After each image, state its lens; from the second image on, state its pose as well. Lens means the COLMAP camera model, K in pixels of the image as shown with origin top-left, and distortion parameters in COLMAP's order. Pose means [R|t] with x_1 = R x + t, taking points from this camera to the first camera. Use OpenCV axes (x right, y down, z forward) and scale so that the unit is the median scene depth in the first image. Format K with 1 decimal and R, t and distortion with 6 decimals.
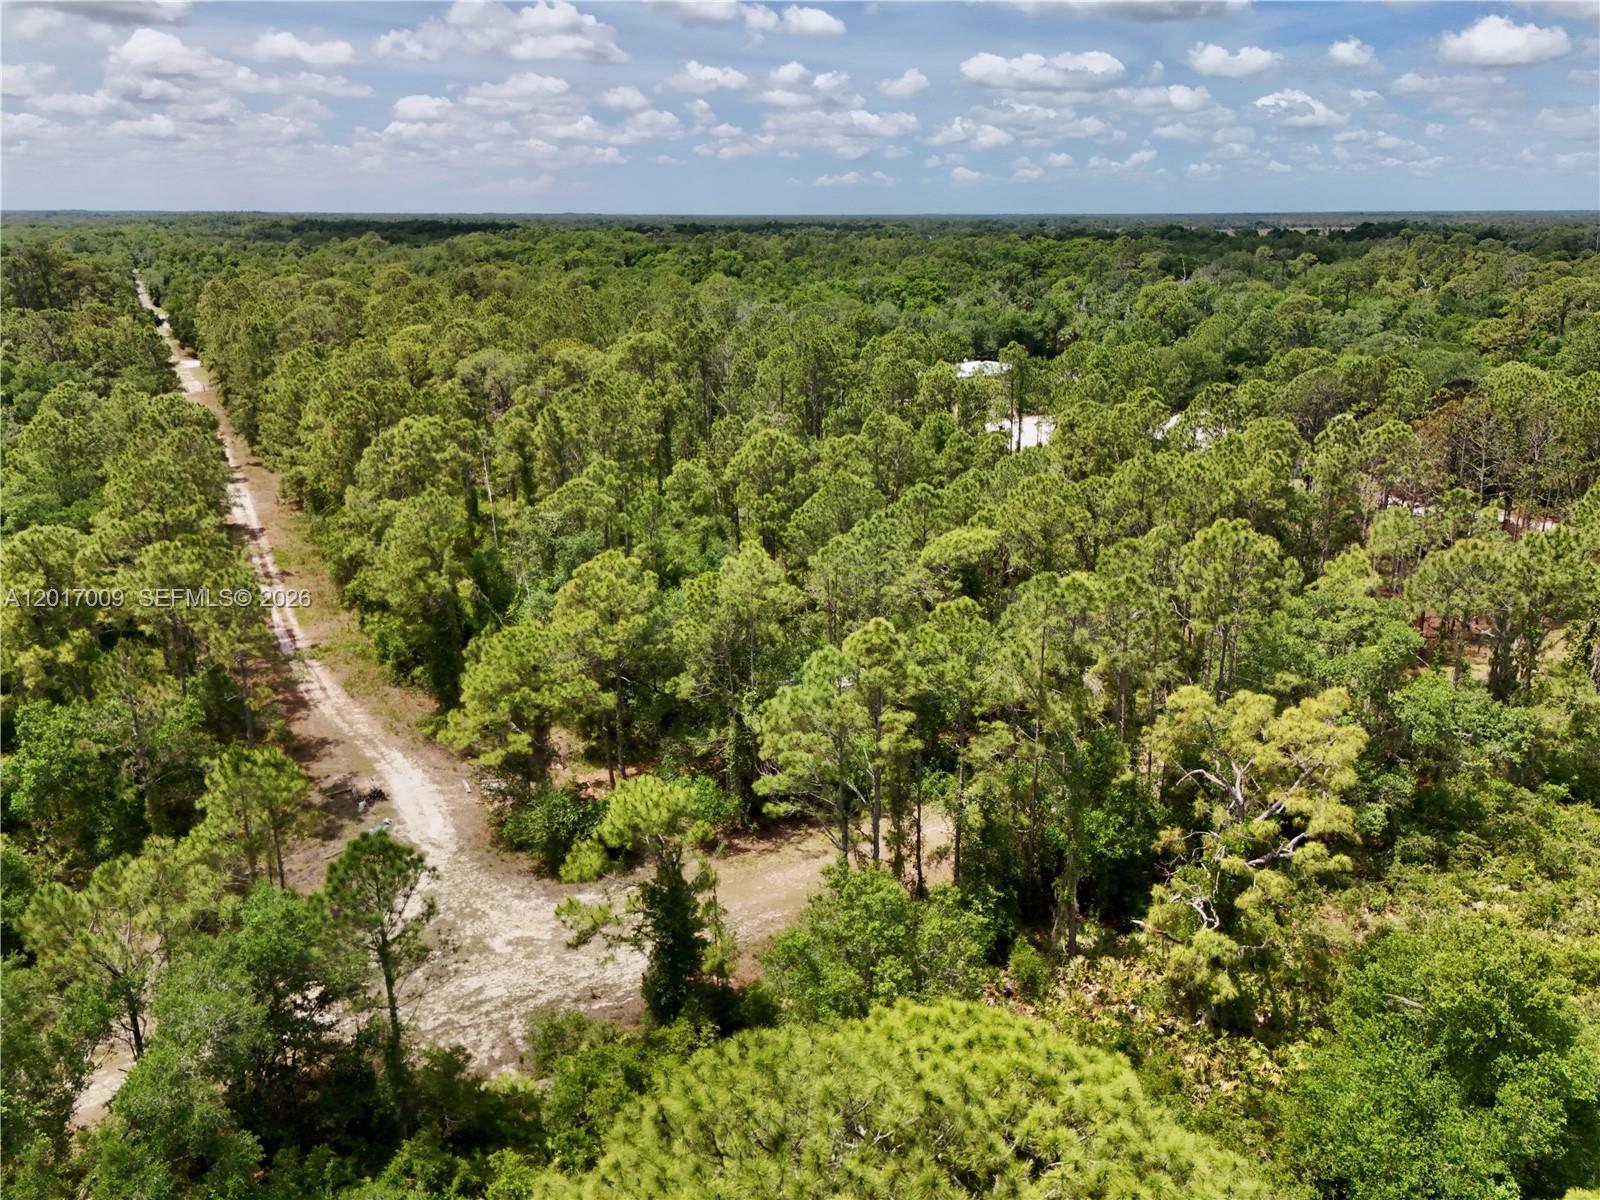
lens RADIAL K [[1174.0, 0, 808.6], [0, 1174.0, 605.8], [0, 0, 1]] dist [0.062764, -0.056655]
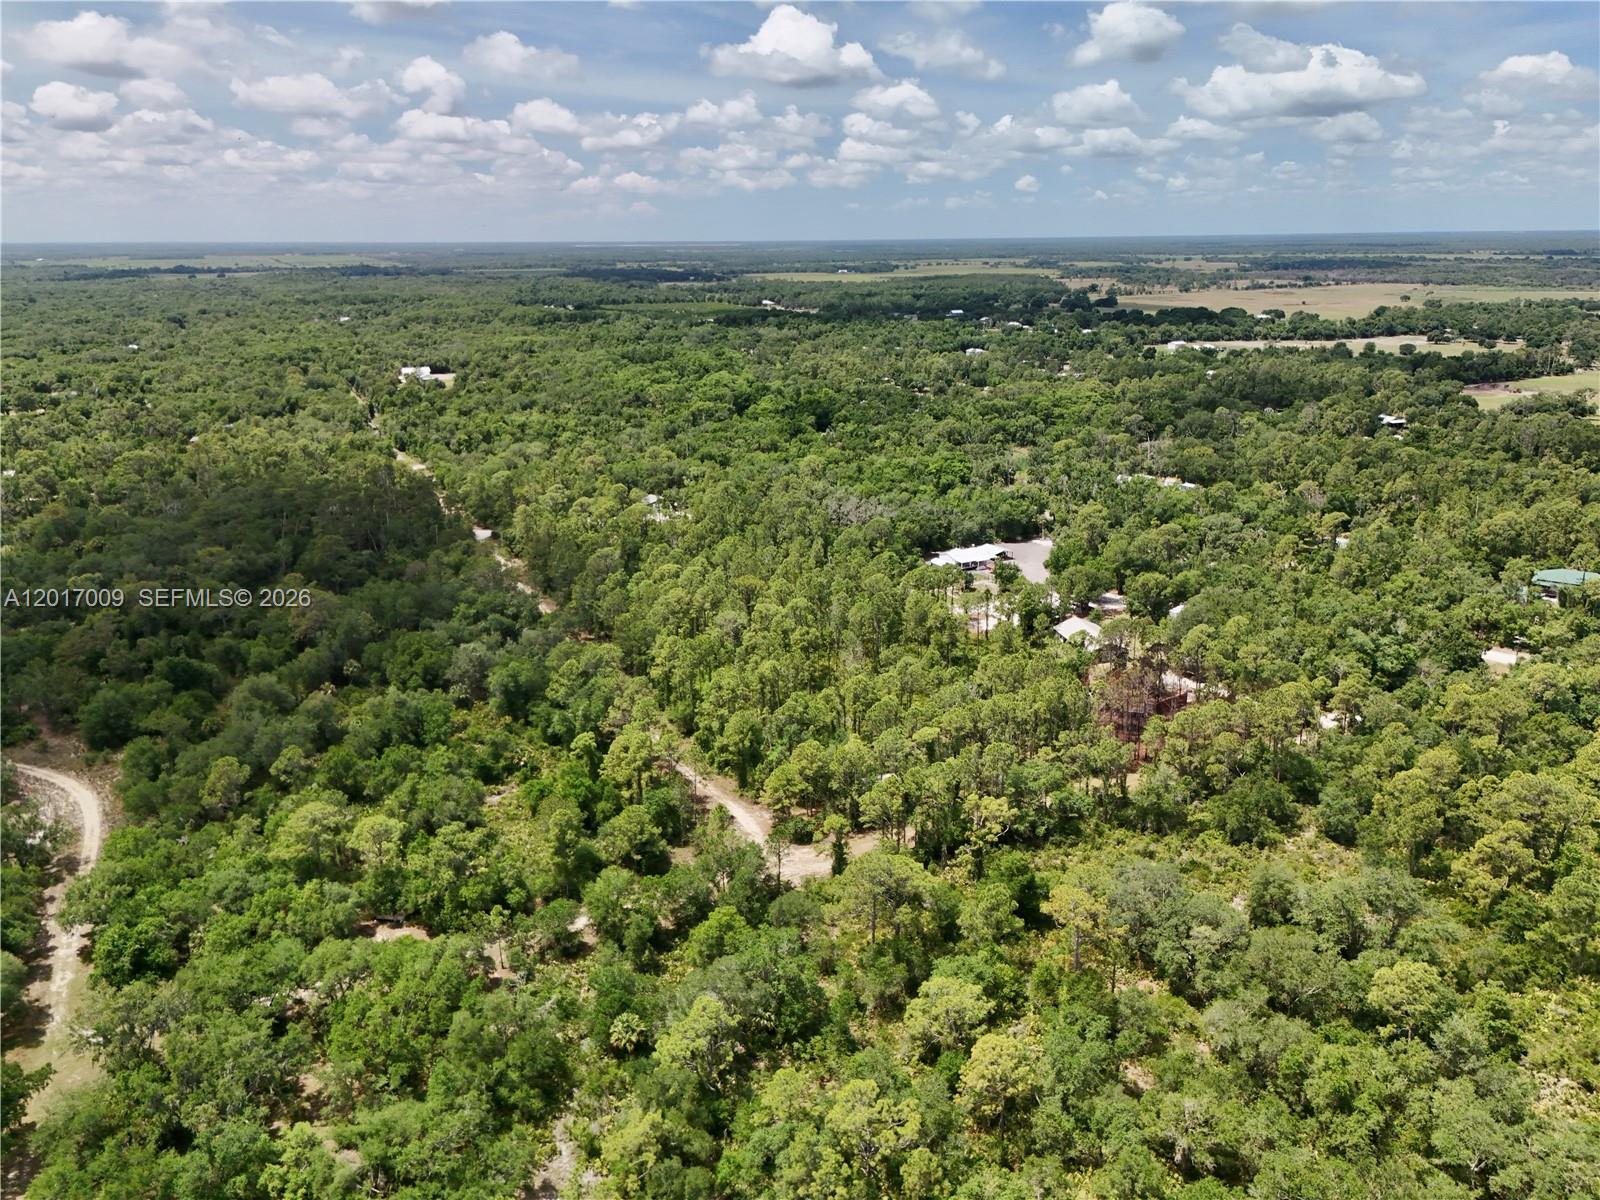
lens RADIAL K [[1174.0, 0, 800.5], [0, 1174.0, 591.9], [0, 0, 1]] dist [0.062764, -0.056655]
pose [[0.998044, 0.007670, -0.062036, -0.005466], [-0.009424, 0.999563, -0.028035, -0.404549], [0.061794, 0.028565, 0.997680, -2.430742]]
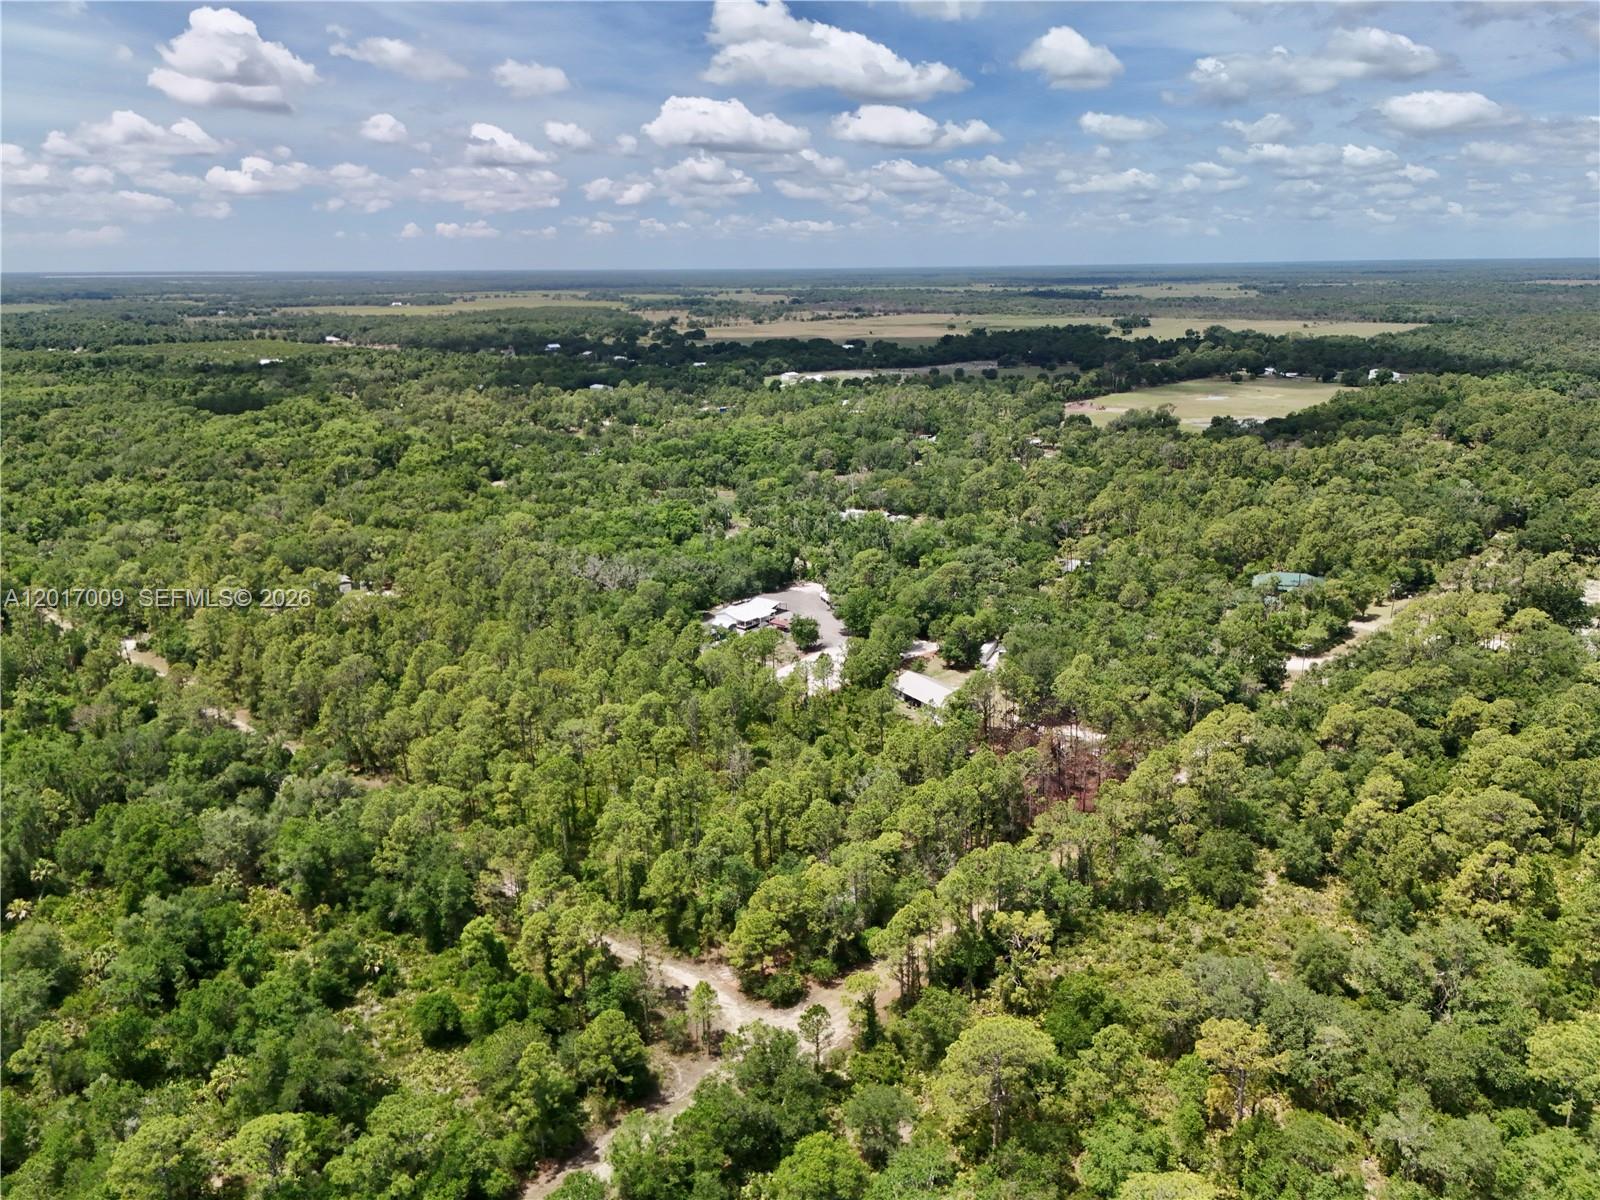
lens RADIAL K [[1174.0, 0, 802.6], [0, 1174.0, 588.1], [0, 0, 1]] dist [0.062764, -0.056655]
pose [[0.952064, -0.091168, 0.291997, -0.925150], [0.106925, 0.993524, -0.038429, -0.650957], [-0.286602, 0.067809, 0.955647, -1.760836]]
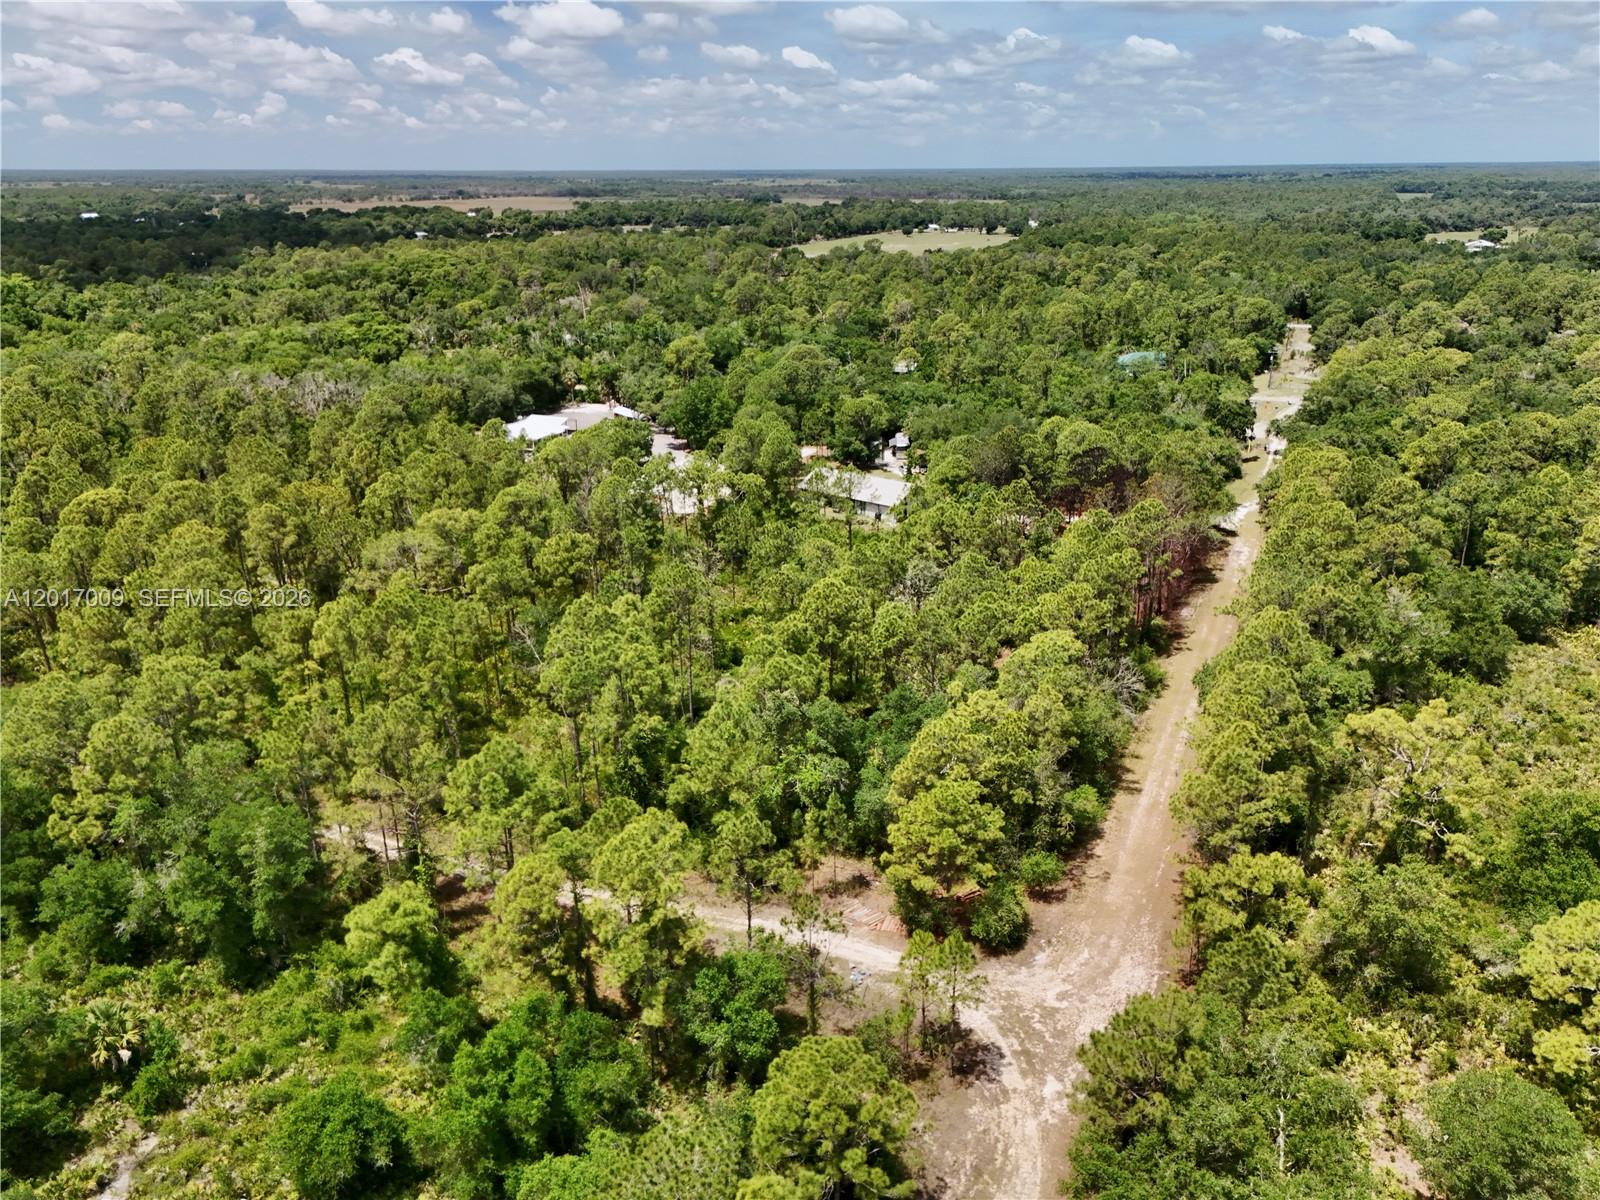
lens RADIAL K [[1174.0, 0, 802.9], [0, 1174.0, 590.9], [0, 0, 1]] dist [0.062764, -0.056655]
pose [[0.799621, -0.206948, 0.563719, -1.193337], [0.194699, 0.977376, 0.082630, -0.384340], [-0.568066, 0.043682, 0.821823, -0.055370]]
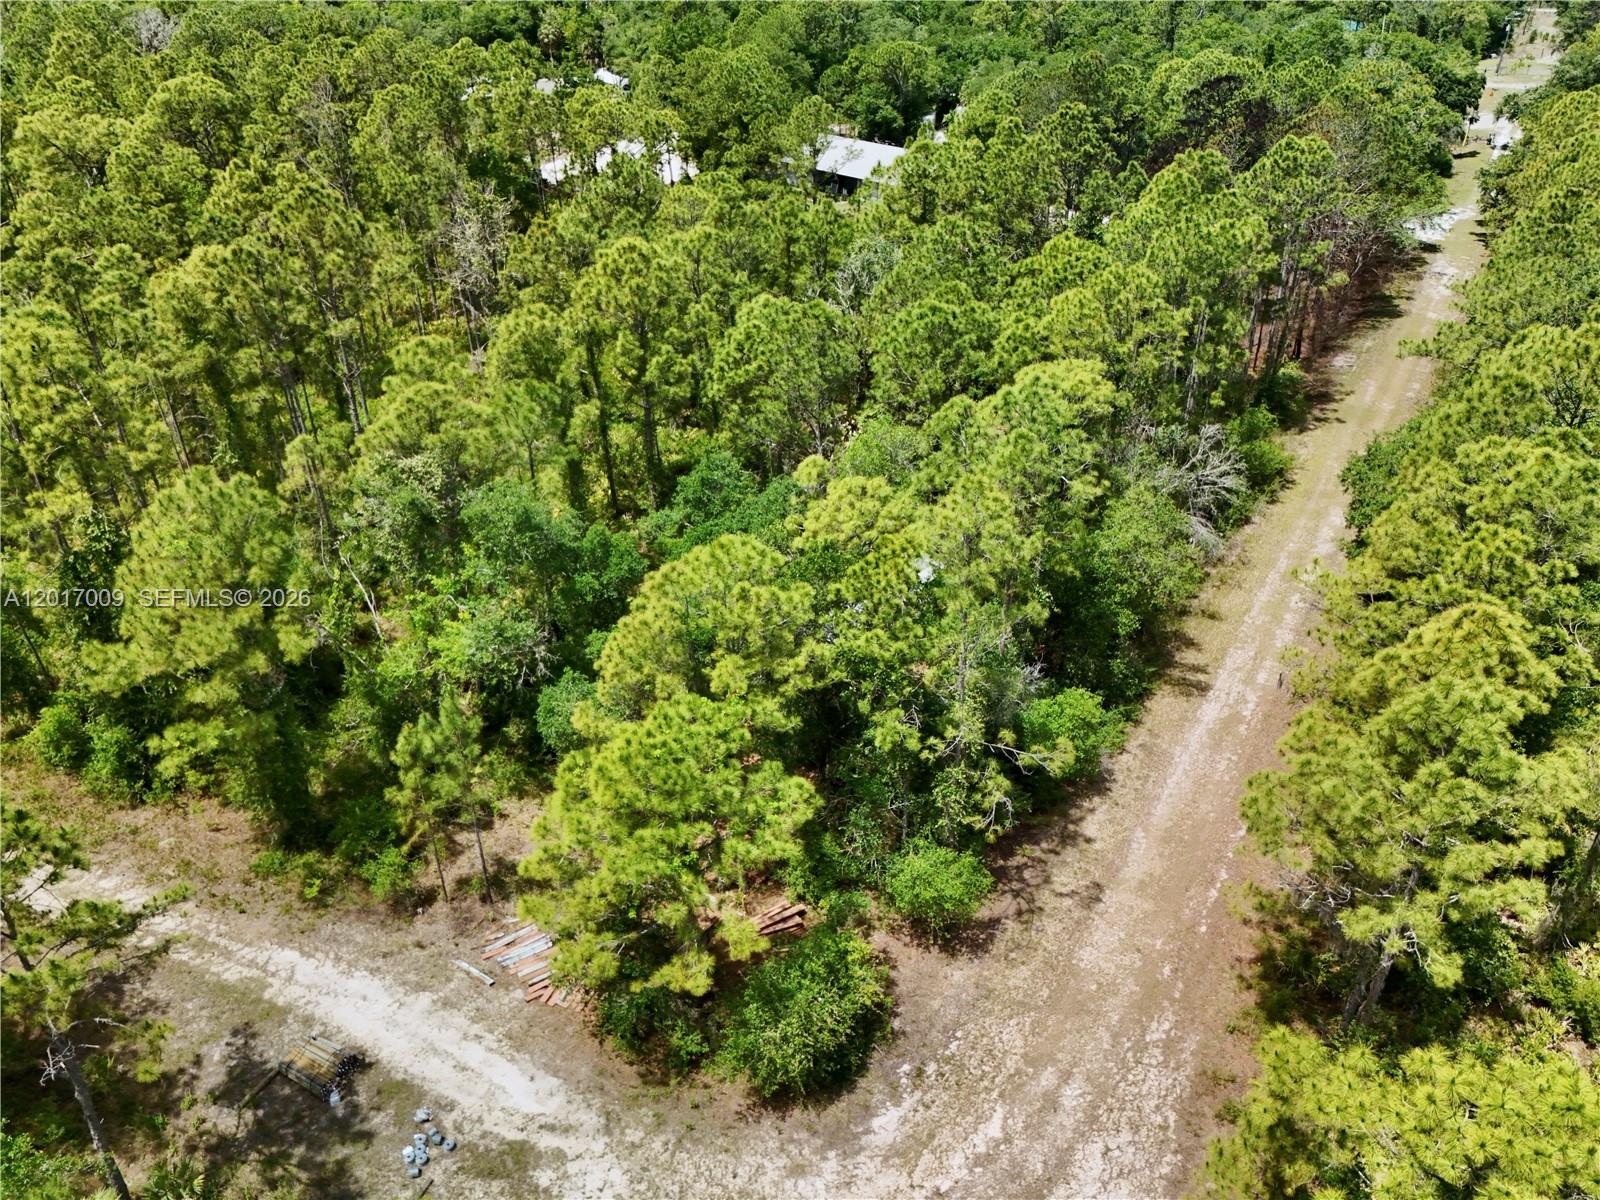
lens RADIAL K [[1174.0, 0, 810.6], [0, 1174.0, 598.8], [0, 0, 1]] dist [0.062764, -0.056655]
pose [[0.858617, -0.264008, 0.439404, -0.437995], [0.158188, 0.951803, 0.262768, -0.182201], [-0.487599, -0.156109, 0.858998, 0.550780]]
